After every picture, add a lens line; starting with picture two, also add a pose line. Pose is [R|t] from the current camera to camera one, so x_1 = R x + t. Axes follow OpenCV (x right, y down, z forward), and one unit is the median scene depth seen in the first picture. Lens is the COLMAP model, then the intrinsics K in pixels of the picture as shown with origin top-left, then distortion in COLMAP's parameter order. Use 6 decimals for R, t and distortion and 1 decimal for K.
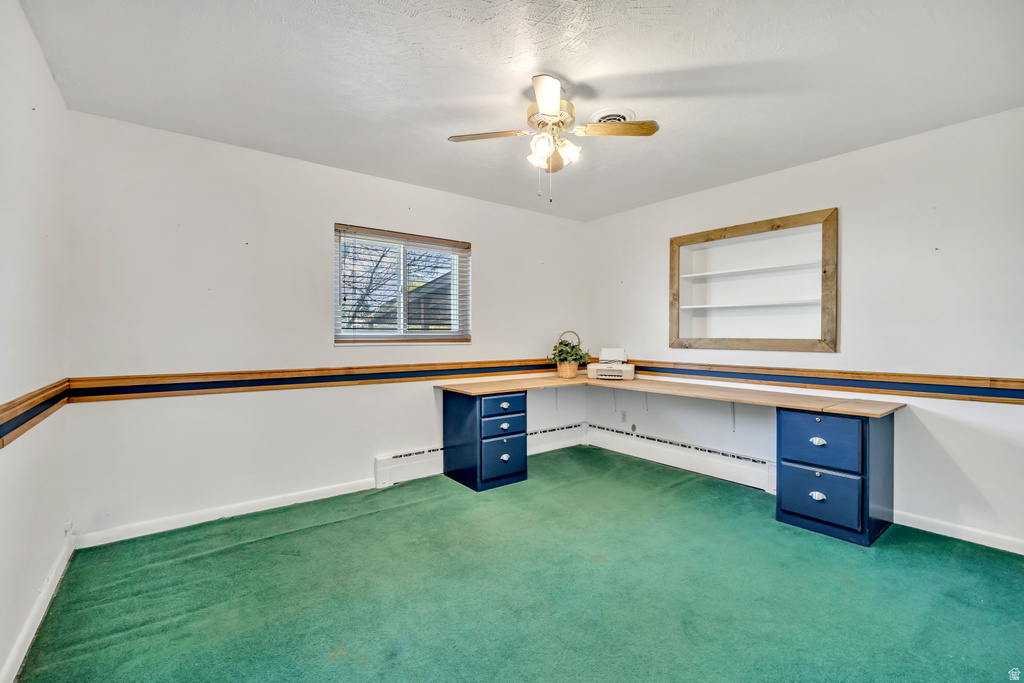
lens RADIAL K [[443.9, 0, 511.1], [0, 443.9, 344.9], [0, 0, 1]] dist [-0.016982, 0.000058]
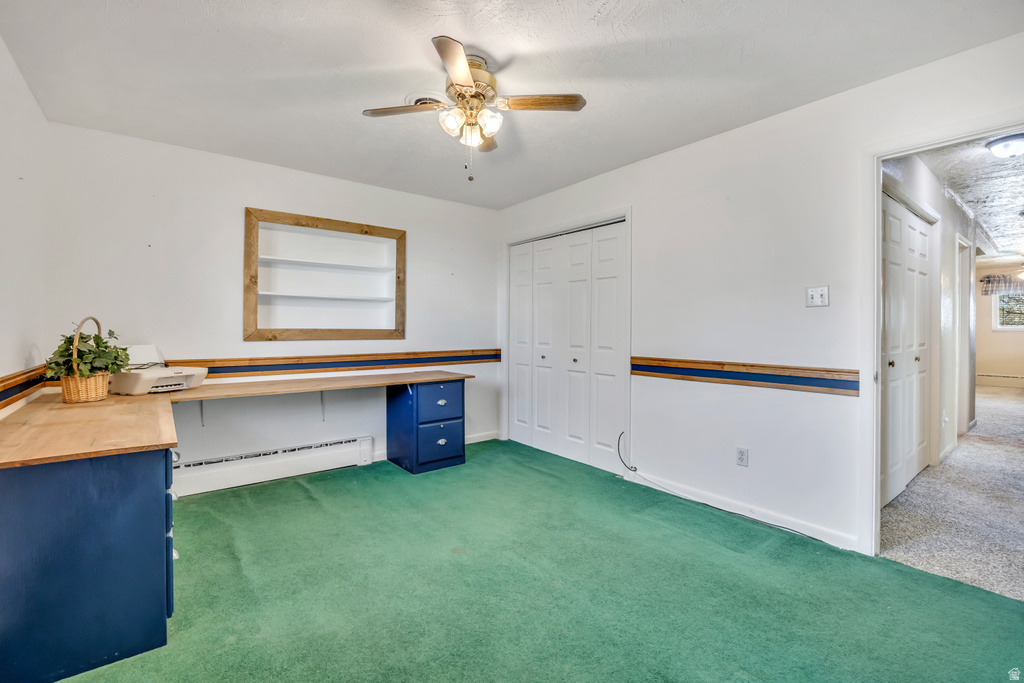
lens RADIAL K [[443.9, 0, 517.7], [0, 443.9, 330.9], [0, 0, 1]] dist [-0.016982, 0.000058]
pose [[-0.005673, -0.012508, 0.999906, -0.511166], [0.016326, 0.999787, 0.012599, -0.015401], [-0.999851, 0.016396, -0.005467, 0.556233]]
